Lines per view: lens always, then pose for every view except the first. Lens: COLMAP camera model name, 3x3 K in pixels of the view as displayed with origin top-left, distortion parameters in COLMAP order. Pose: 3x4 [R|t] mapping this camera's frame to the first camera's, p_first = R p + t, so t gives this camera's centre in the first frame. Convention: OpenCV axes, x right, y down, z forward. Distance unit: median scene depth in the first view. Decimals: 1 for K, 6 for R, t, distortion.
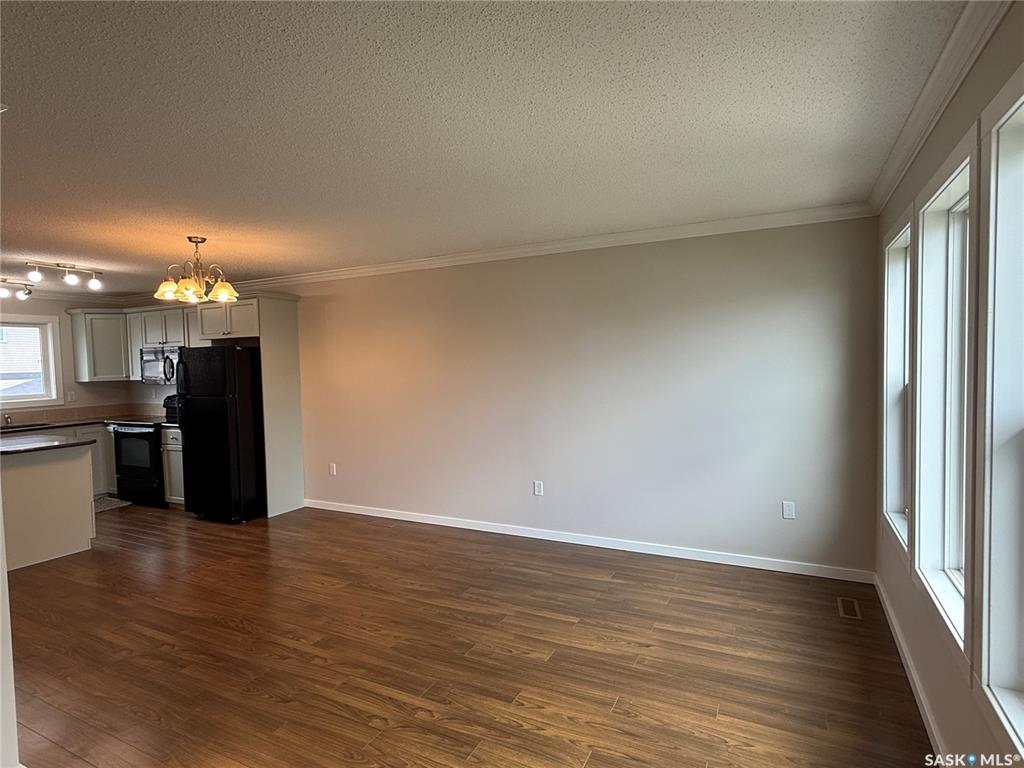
lens RADIAL K [[549.4, 0, 513.4], [0, 549.4, 386.2], [0, 0, 1]] dist [-0.001860, 0.000781]
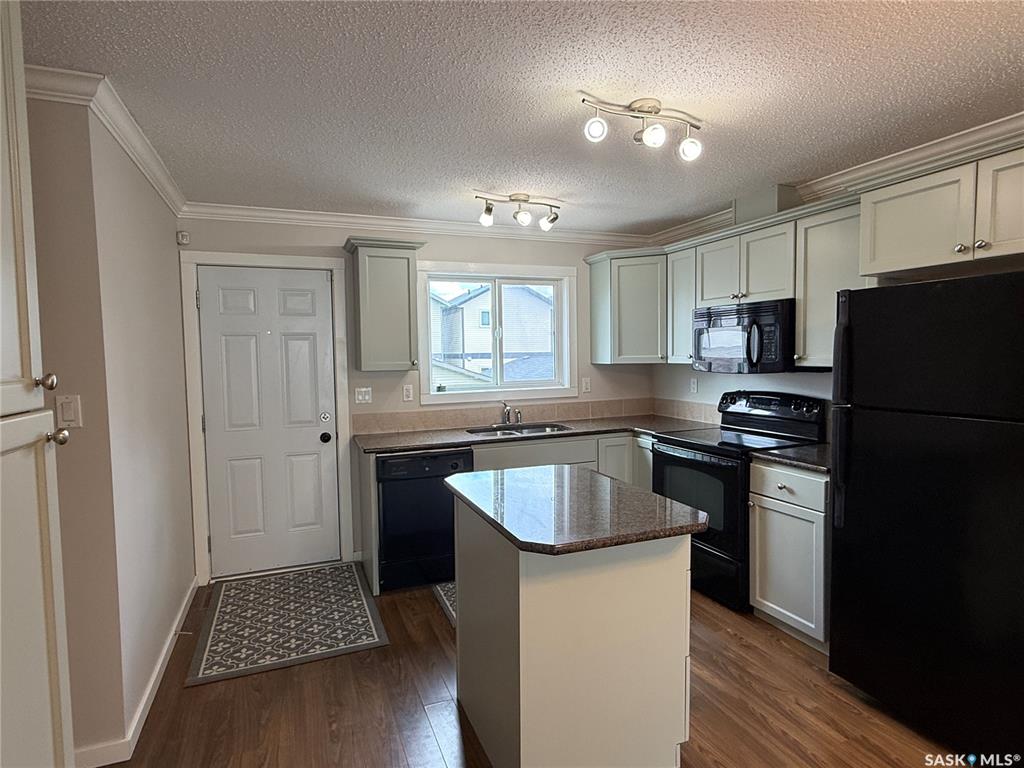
lens RADIAL K [[549.4, 0, 509.2], [0, 549.4, 383.1], [0, 0, 1]] dist [-0.001860, 0.000781]
pose [[0.749131, 0.047948, -0.660684, -0.479036], [-0.032286, 0.998834, 0.035881, -0.005817], [0.661635, -0.005549, 0.749806, 0.477301]]
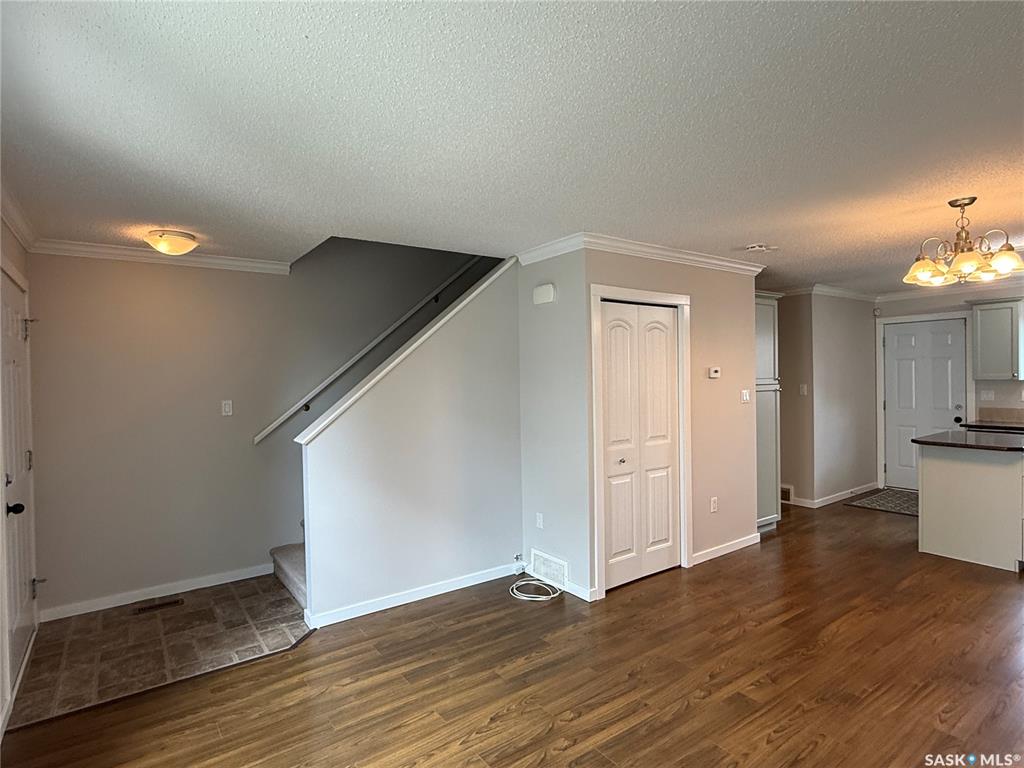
lens RADIAL K [[549.4, 0, 510.6], [0, 549.4, 383.3], [0, 0, 1]] dist [-0.001860, 0.000781]
pose [[-0.465431, 0.043581, -0.884011, 0.279558], [-0.010032, 0.998463, 0.054505, -0.031947], [0.885027, 0.034237, -0.464278, 0.541348]]
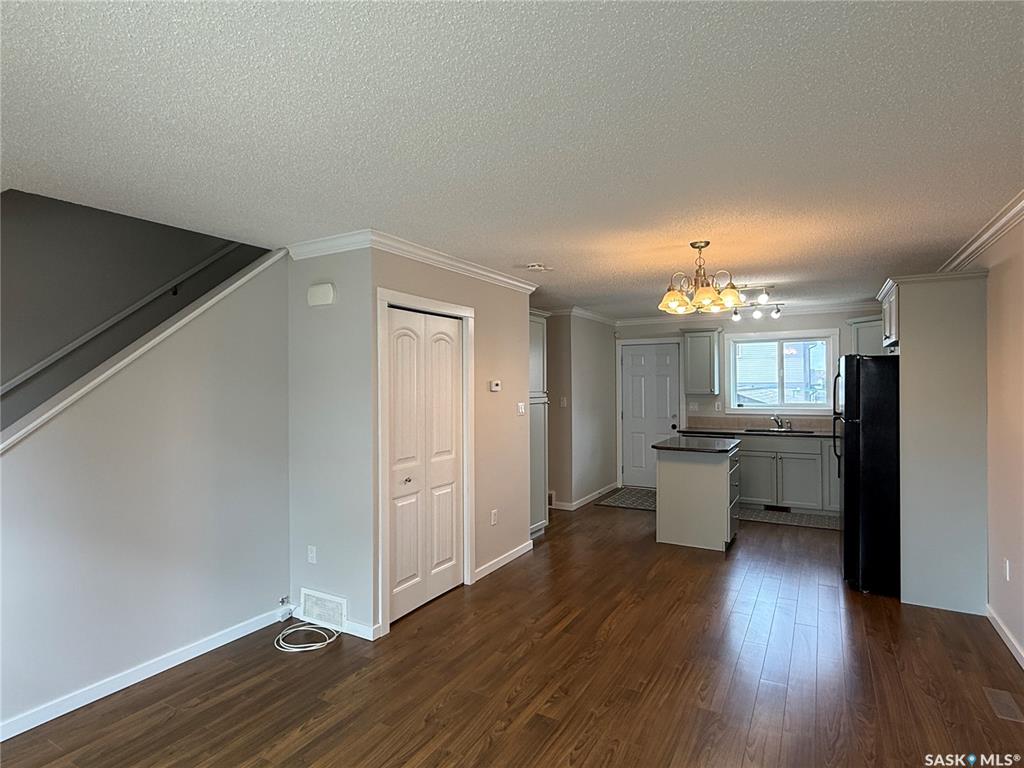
lens RADIAL K [[549.4, 0, 512.5], [0, 549.4, 383.0], [0, 0, 1]] dist [-0.001860, 0.000781]
pose [[-0.050981, 0.022090, -0.998455, 0.241855], [-0.036581, 0.999043, 0.023971, -0.031461], [0.998029, 0.037746, -0.050124, 0.499791]]
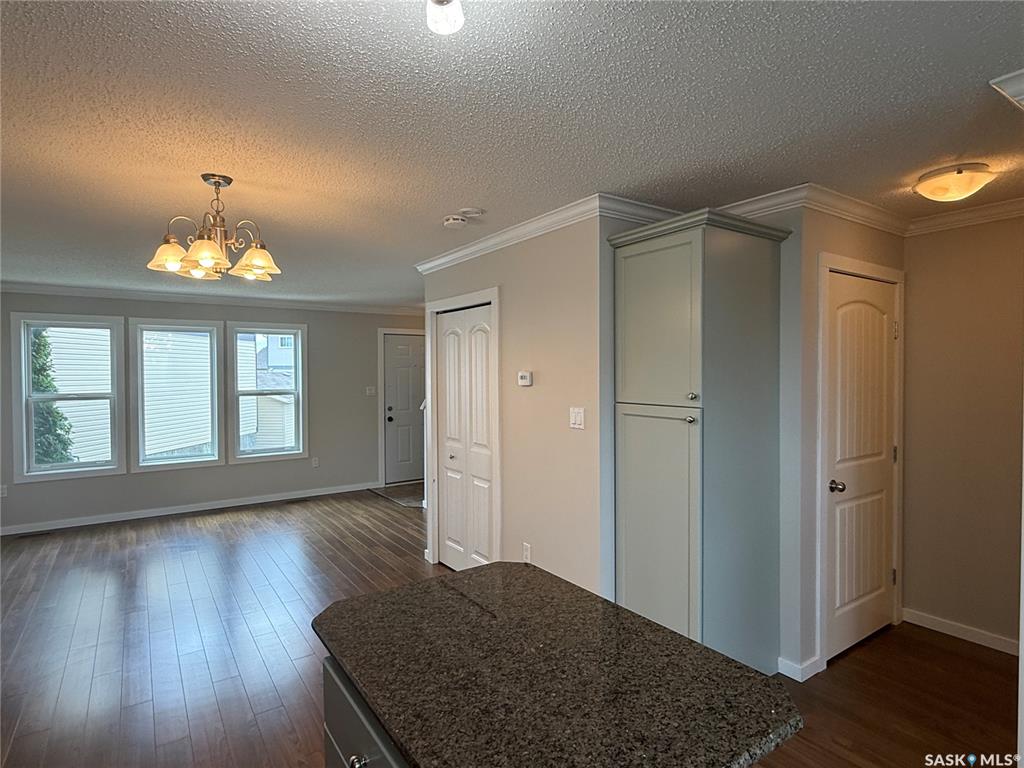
lens RADIAL K [[549.4, 0, 511.0], [0, 549.4, 385.5], [0, 0, 1]] dist [-0.001860, 0.000781]
pose [[-0.874266, 0.017388, 0.485136, -0.789362], [0.050391, 0.997210, 0.055069, -0.033517], [-0.482826, 0.072591, -0.872703, 0.944540]]
